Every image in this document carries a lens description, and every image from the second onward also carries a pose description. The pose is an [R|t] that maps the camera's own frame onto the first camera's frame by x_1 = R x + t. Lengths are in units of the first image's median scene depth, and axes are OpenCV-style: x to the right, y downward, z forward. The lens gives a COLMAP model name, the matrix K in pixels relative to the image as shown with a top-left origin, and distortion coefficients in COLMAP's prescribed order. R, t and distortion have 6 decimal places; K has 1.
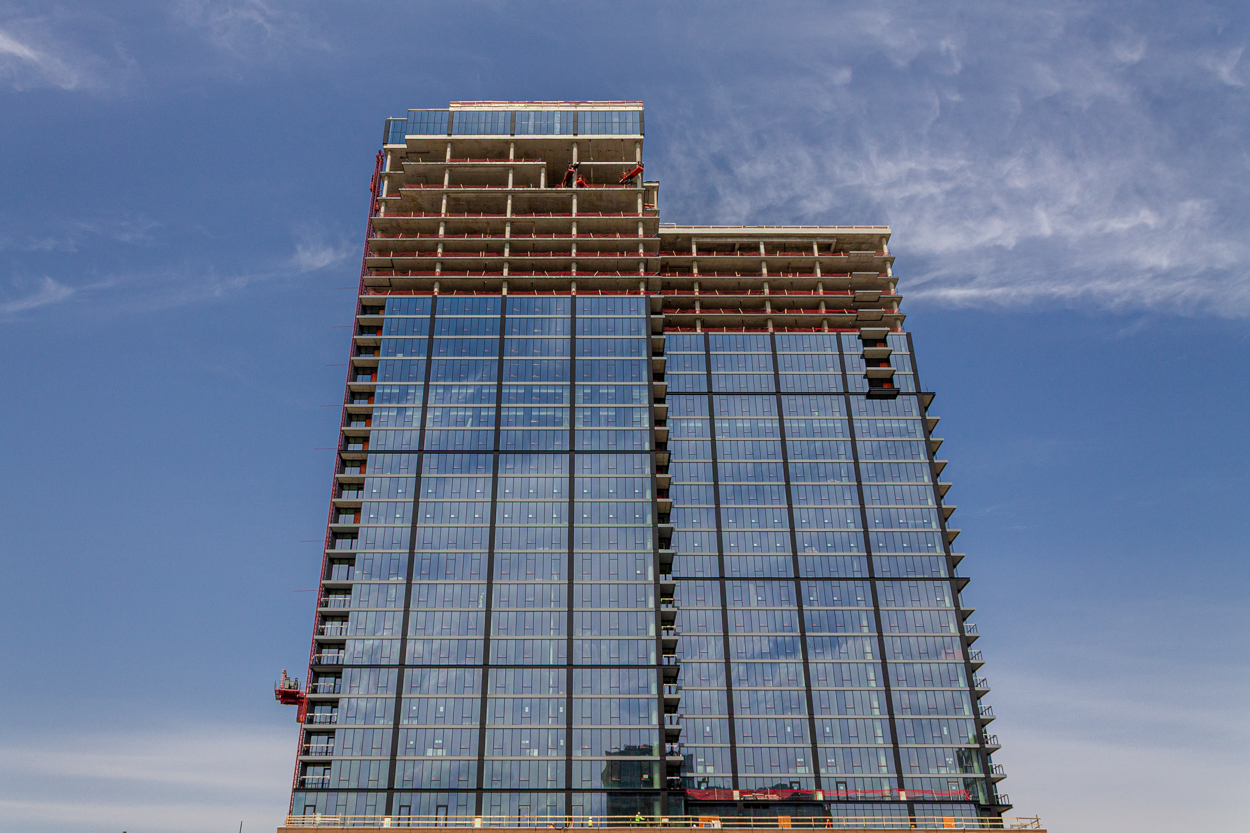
lens RADIAL K [[1034.7, 0, 636.3], [0, 1034.7, 368.9], [0, 0, 1]] dist [0.021295, -0.044308]
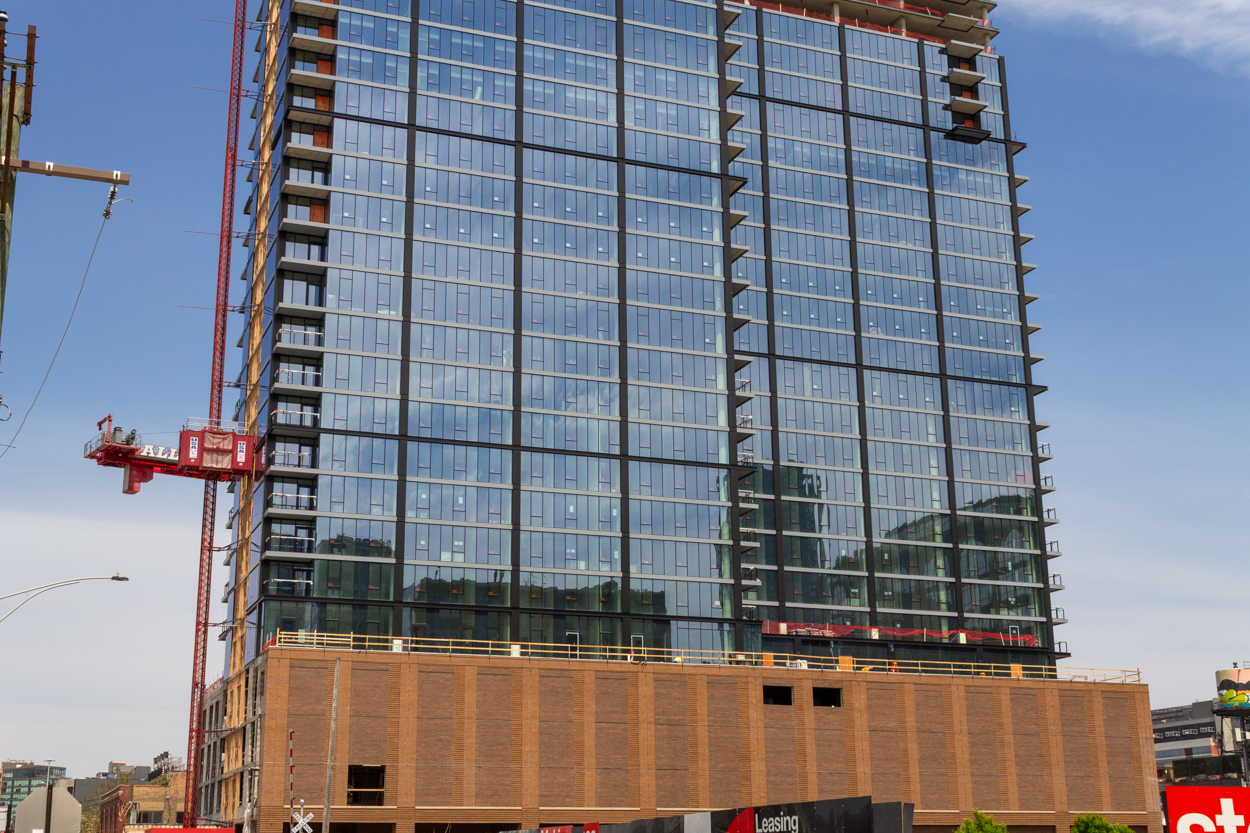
lens RADIAL K [[1553.4, 0, 608.4], [0, 1553.4, 373.3], [0, 0, 1]] dist [-0.020980, 0.000000]
pose [[0.936588, 0.099458, 0.336023, -0.408813], [-0.177422, 0.961482, 0.209939, 0.000698], [-0.302200, -0.256245, 0.918158, 0.007565]]
